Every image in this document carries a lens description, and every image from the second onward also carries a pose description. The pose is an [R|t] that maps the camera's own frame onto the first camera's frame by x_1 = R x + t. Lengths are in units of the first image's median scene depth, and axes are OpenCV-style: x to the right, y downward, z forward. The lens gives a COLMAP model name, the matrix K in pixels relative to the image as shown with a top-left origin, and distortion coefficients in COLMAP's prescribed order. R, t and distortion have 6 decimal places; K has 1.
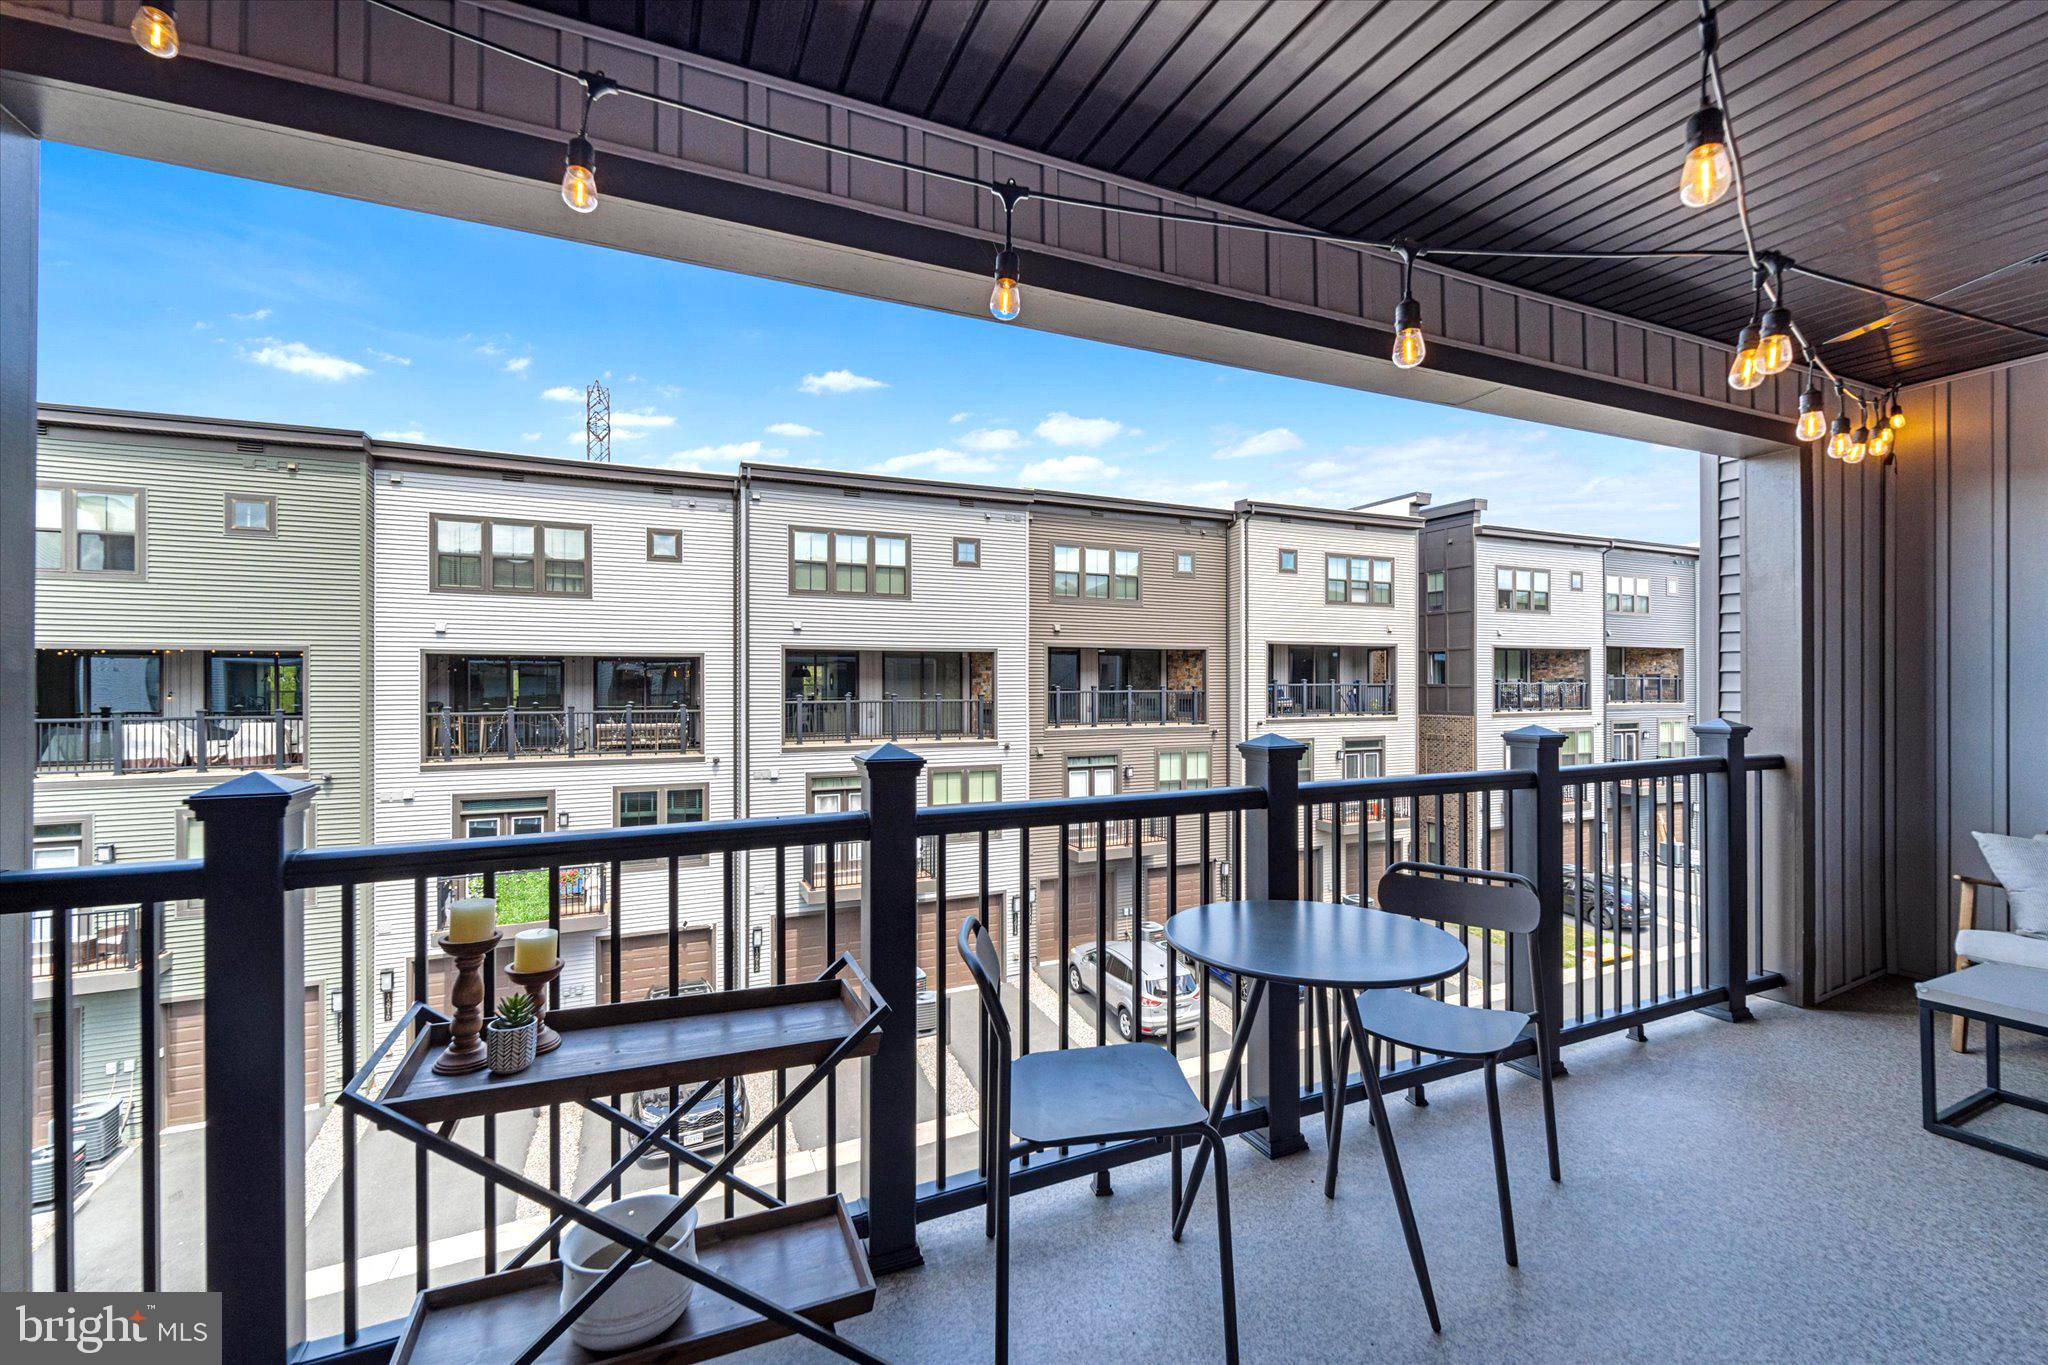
lens RADIAL K [[841.1, 0, 1009.7], [0, 841.1, 680.1], [0, 0, 1]] dist [-0.003557, -0.000193]
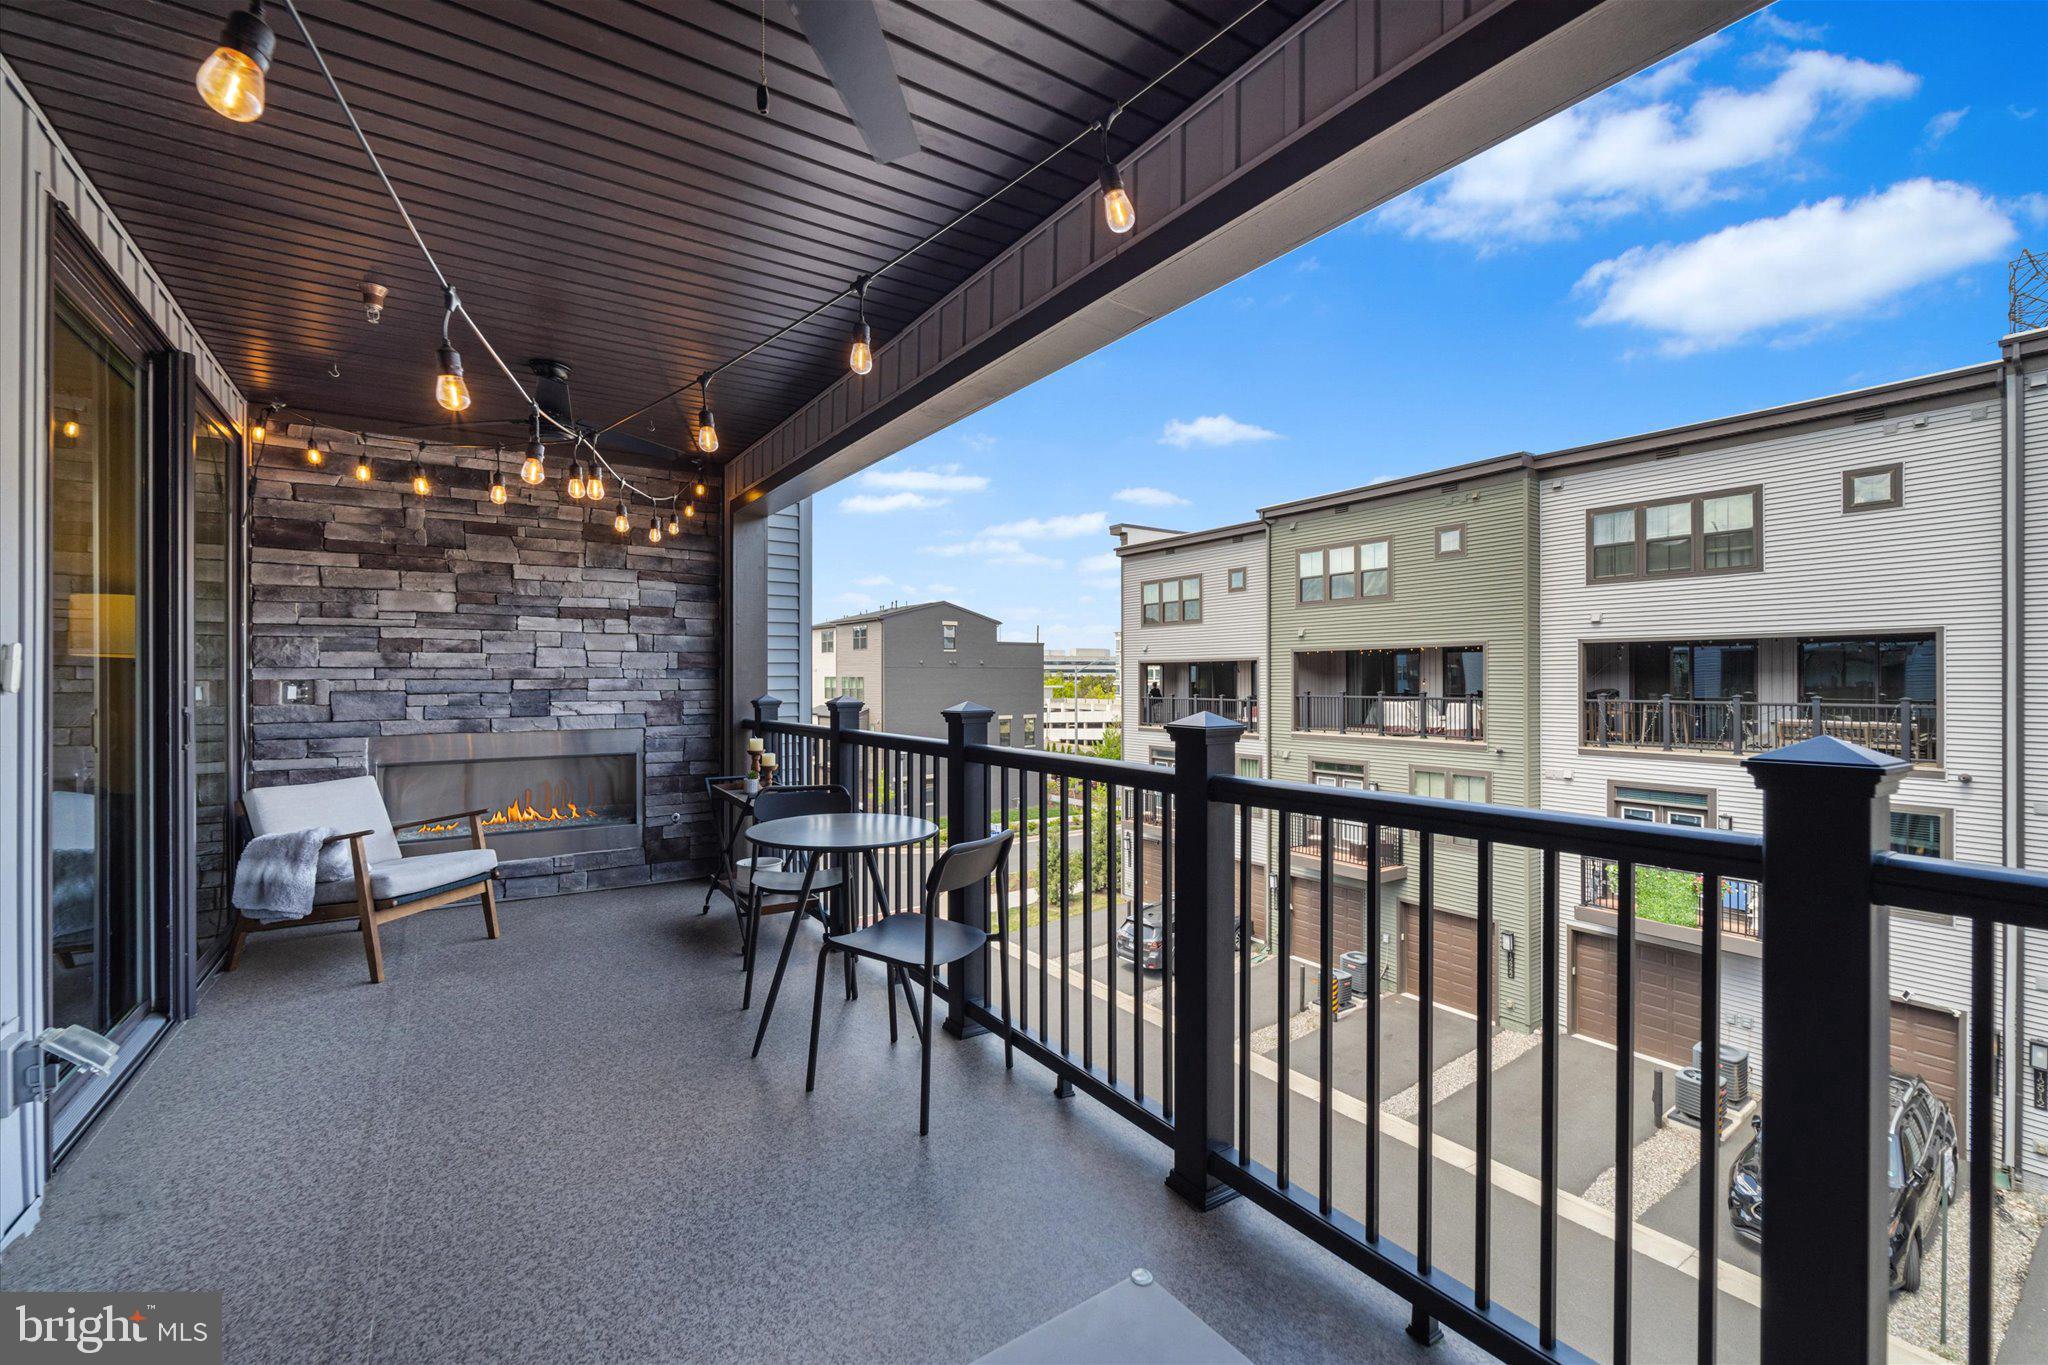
lens RADIAL K [[841.1, 0, 1009.7], [0, 841.1, 680.1], [0, 0, 1]] dist [-0.003557, -0.000193]
pose [[0.161563, 0.006207, -0.986843, 0.254892], [0.014340, 0.999860, 0.008636, -0.005063], [0.986758, -0.015546, 0.161451, 0.123210]]
